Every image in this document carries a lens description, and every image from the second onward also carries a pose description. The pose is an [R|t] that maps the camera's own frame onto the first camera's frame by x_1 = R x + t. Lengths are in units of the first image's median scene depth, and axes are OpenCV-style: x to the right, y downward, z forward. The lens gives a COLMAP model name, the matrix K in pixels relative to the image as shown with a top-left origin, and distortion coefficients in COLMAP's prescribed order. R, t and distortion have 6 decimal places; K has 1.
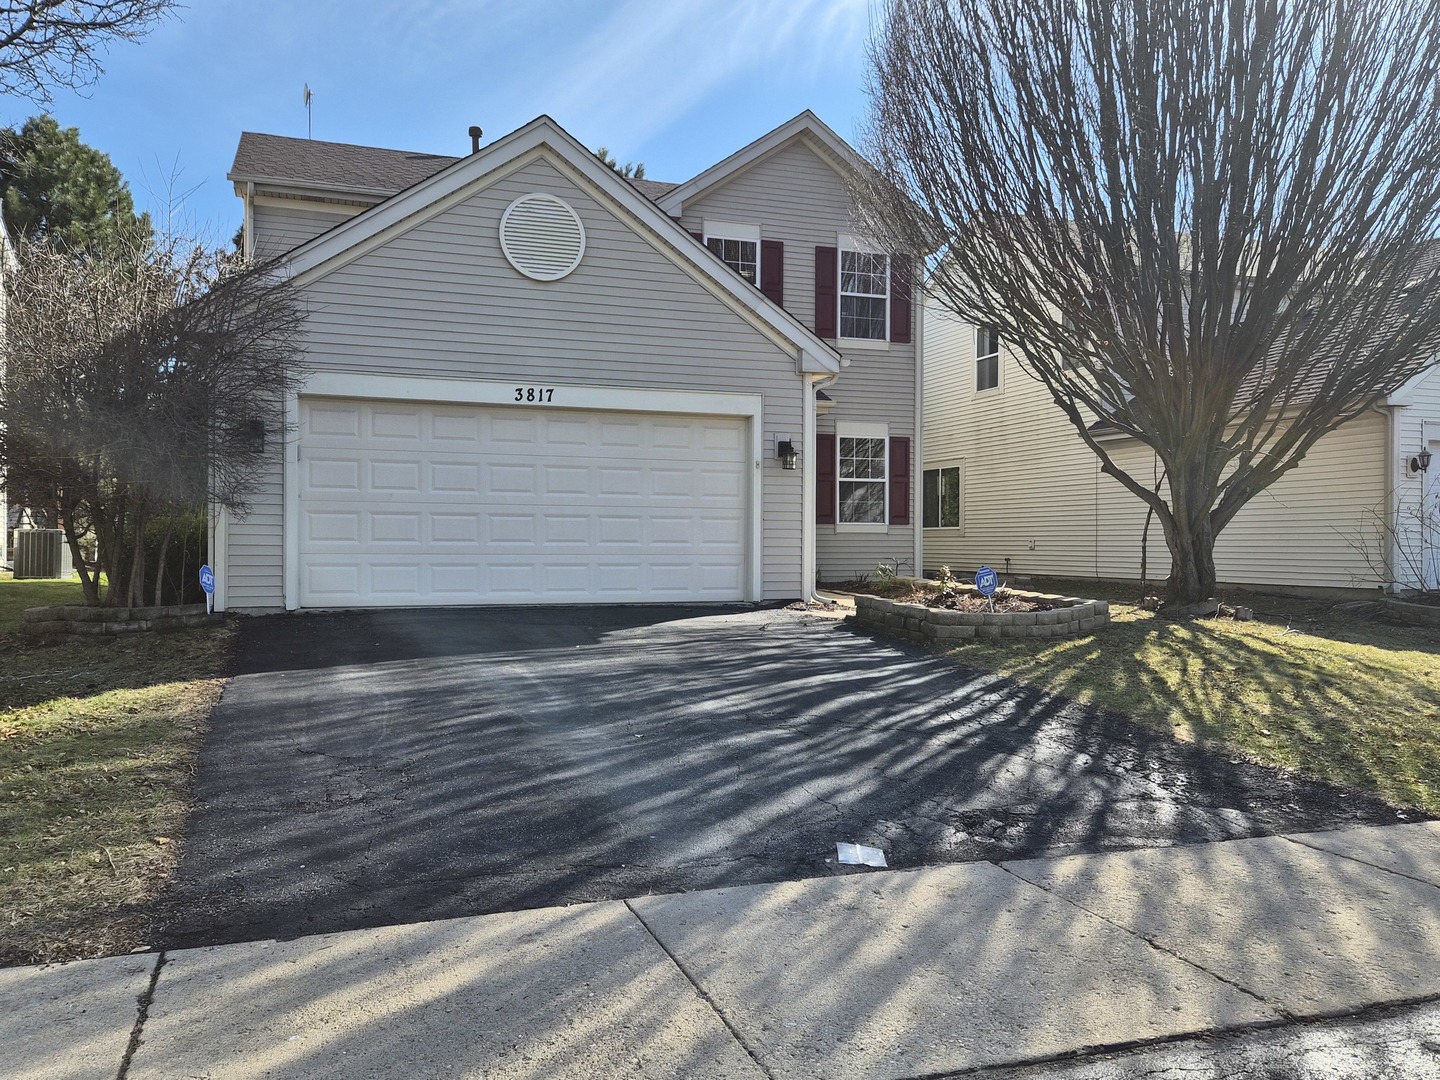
lens RADIAL K [[1125.2, 0, 720.0], [0, 1125.2, 540.0], [0, 0, 1]] dist [0.058687, -0.000687]
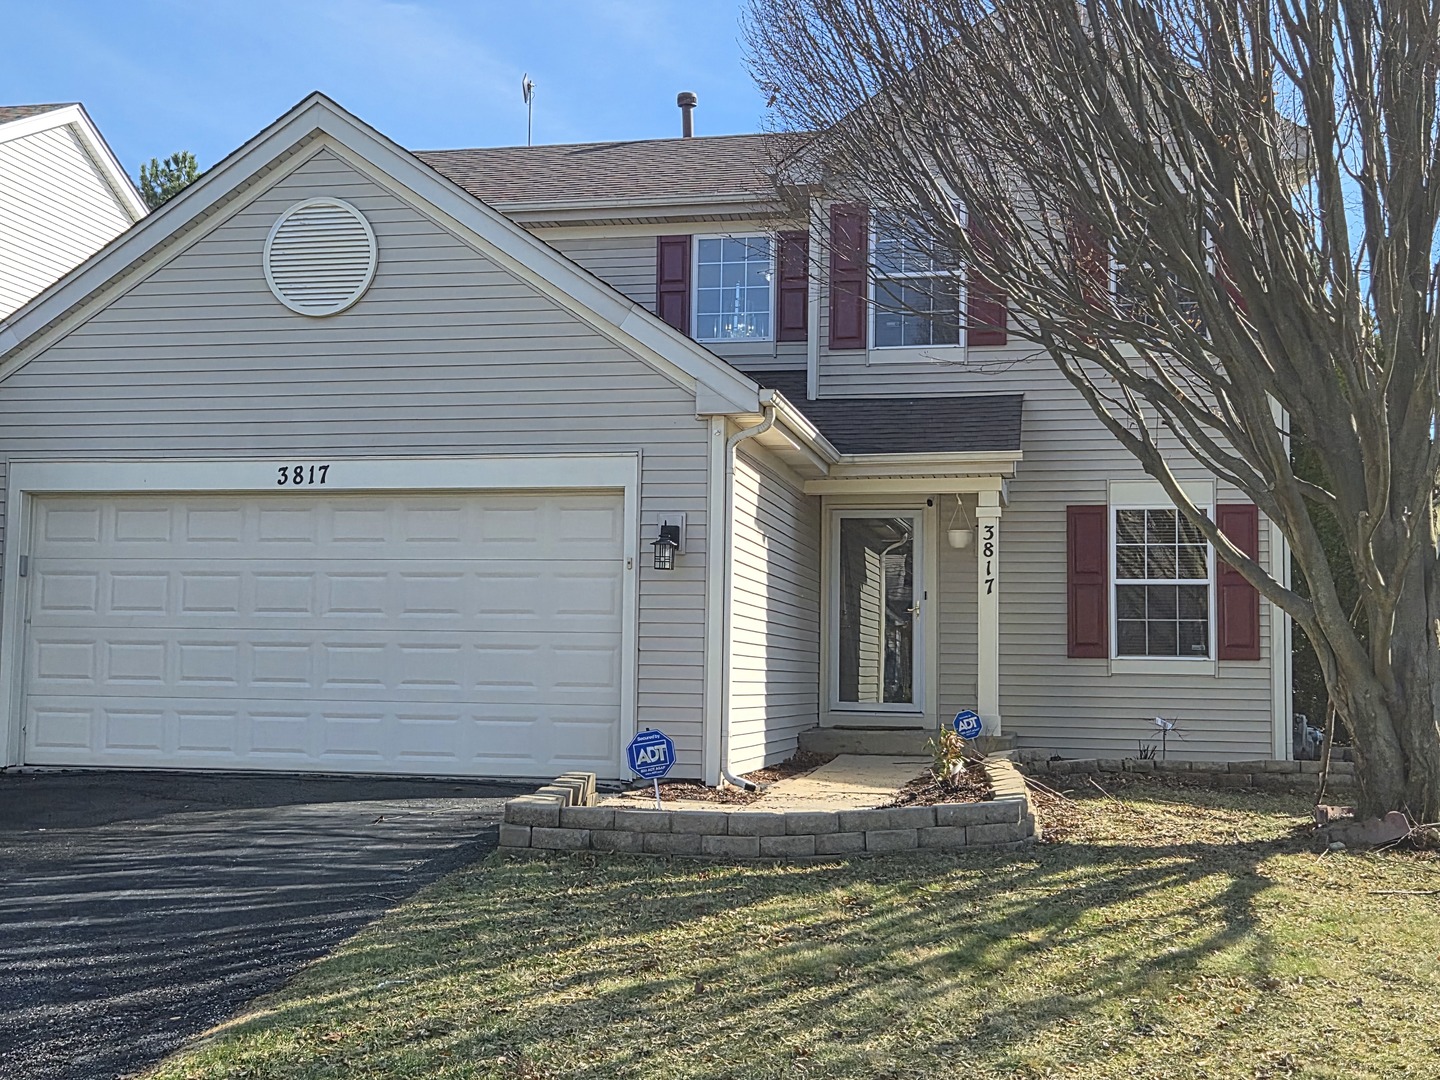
lens RADIAL K [[1689.3, 0, 720.0], [0, 1689.3, 540.0], [0, 0, 1]] dist [0.119208, -0.184899]
pose [[0.855035, -0.033982, -0.517456, 0.609213], [-0.009868, 0.996604, -0.081755, -0.002440], [0.518476, 0.075010, 0.851796, 0.222002]]
